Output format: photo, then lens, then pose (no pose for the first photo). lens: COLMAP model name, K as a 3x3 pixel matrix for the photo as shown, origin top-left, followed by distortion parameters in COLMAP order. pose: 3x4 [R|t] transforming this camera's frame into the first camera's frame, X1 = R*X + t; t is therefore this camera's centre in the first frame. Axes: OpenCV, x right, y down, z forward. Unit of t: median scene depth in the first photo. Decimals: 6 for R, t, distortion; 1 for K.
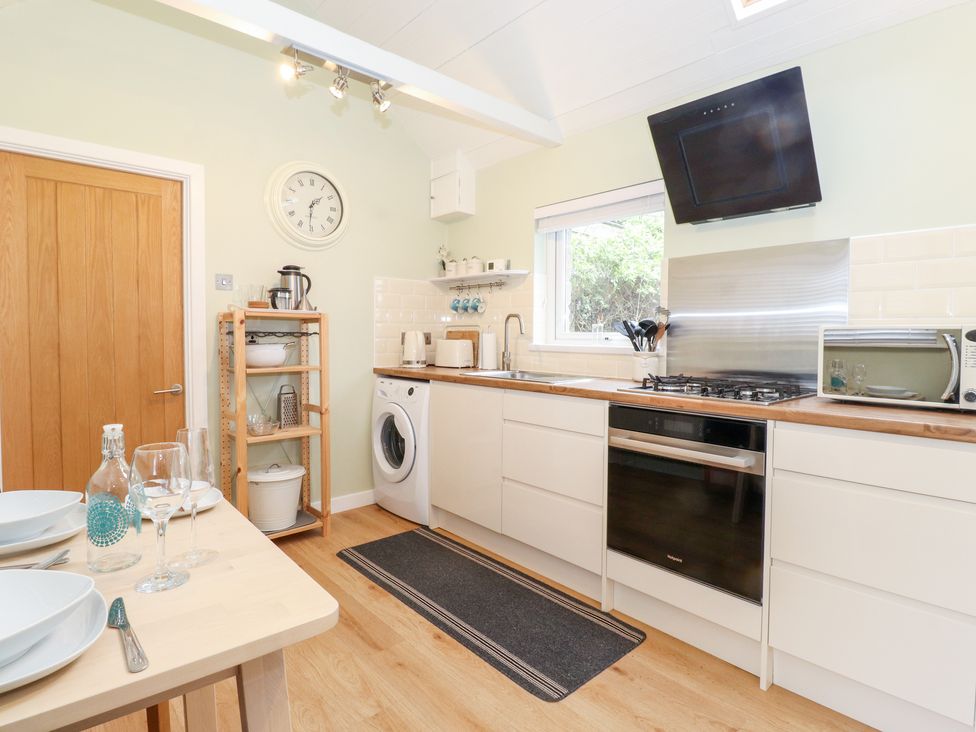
lens RADIAL K [[521.1, 0, 492.9], [0, 521.1, 352.7], [0, 0, 1]] dist [0.002739, -0.015110]
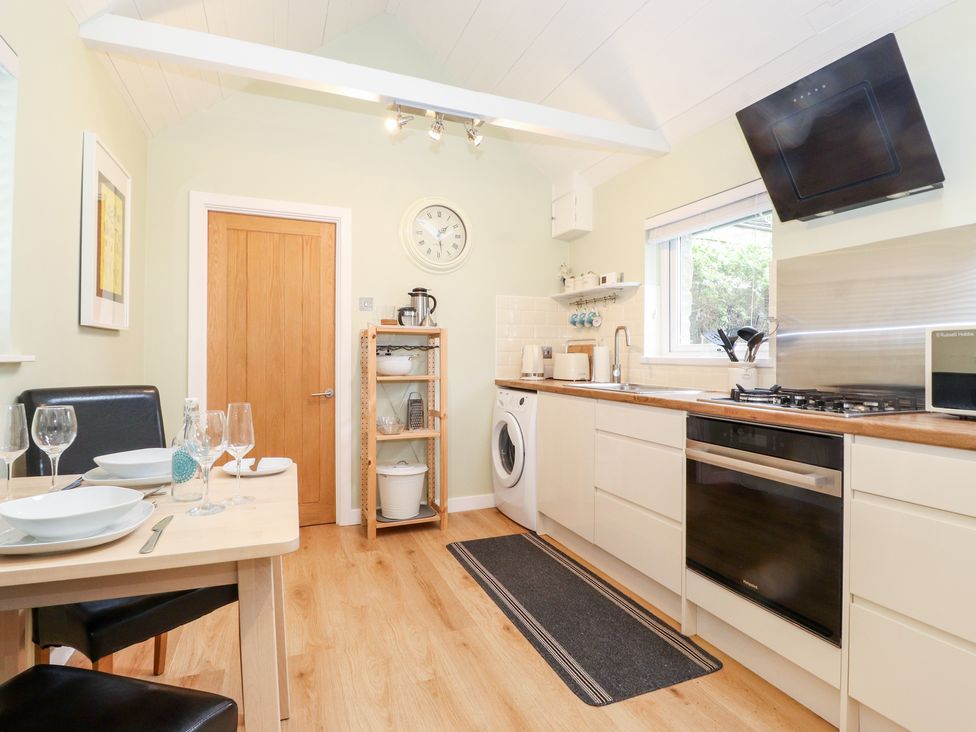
lens RADIAL K [[521.1, 0, 492.9], [0, 521.1, 352.7], [0, 0, 1]] dist [0.002739, -0.015110]
pose [[0.941482, -0.003811, -0.337043, 0.170137], [-0.009969, 0.999184, -0.039143, 0.021092], [0.336917, 0.040213, 0.940675, -0.020594]]
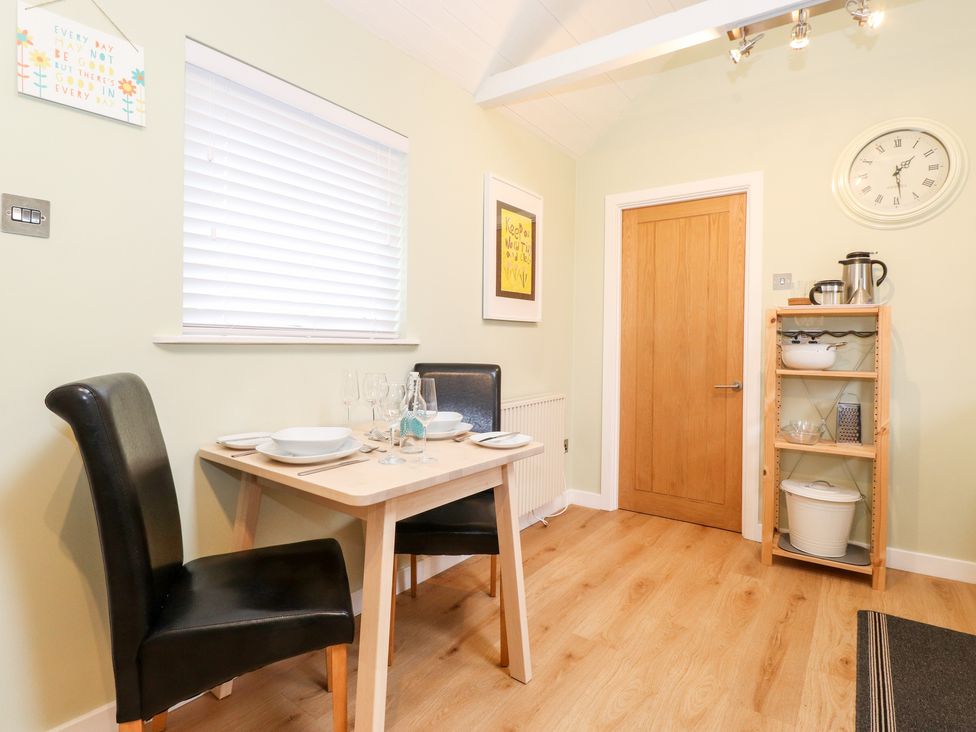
lens RADIAL K [[512.0, 0, 494.5], [0, 512.0, 352.7], [0, 0, 1]] dist [0.002798, -0.014758]
pose [[0.210987, 0.015124, -0.977372, 0.336636], [-0.043455, 0.999037, 0.006079, 0.017454], [0.976522, 0.041190, 0.211441, 0.292872]]
